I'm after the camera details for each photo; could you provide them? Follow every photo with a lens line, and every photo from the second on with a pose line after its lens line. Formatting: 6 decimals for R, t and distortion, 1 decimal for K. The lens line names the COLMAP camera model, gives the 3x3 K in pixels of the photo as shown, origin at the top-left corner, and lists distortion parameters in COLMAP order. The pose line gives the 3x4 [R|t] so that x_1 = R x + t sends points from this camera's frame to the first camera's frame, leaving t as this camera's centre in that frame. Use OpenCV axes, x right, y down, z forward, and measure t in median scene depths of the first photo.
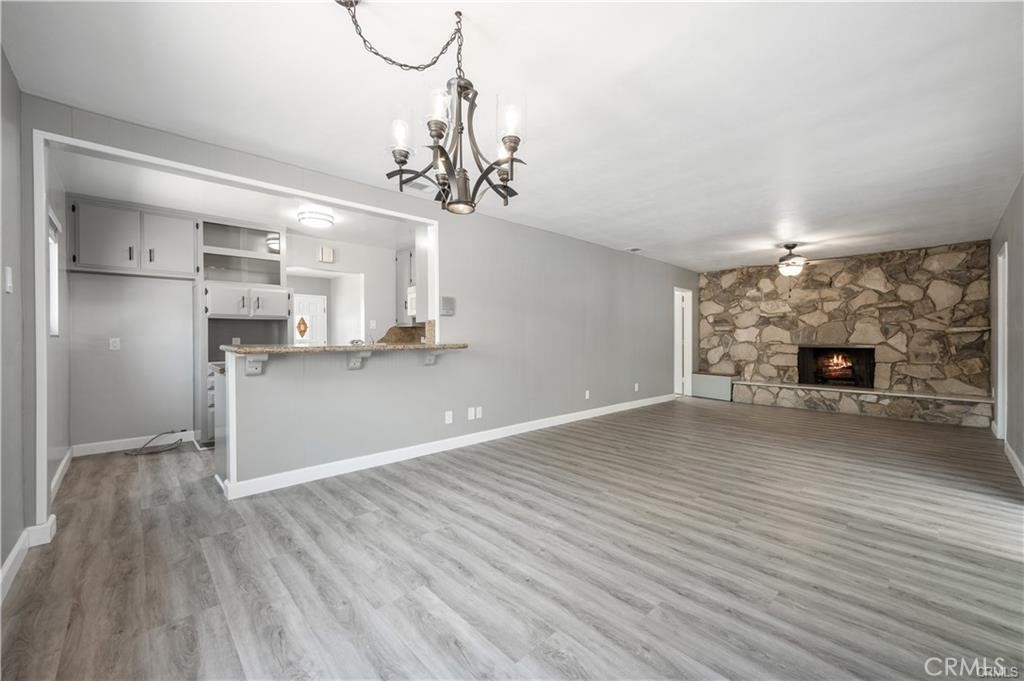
lens RADIAL K [[404.8, 0, 512.0], [0, 404.8, 338.9], [0, 0, 1]] dist [0.000250, -0.000099]
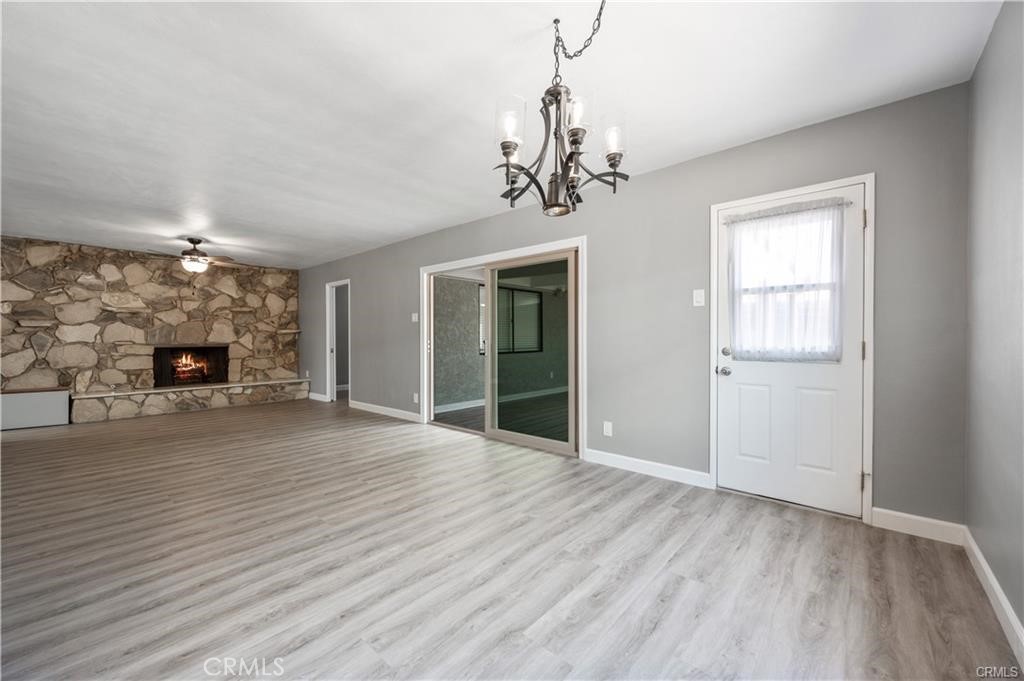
lens RADIAL K [[404.8, 0, 512.0], [0, 404.8, 338.9], [0, 0, 1]] dist [0.000250, -0.000099]
pose [[-0.097464, -0.002842, 0.995235, -0.322241], [0.003133, 0.999990, 0.003163, 0.000860], [-0.995234, 0.003427, -0.097454, 0.340997]]
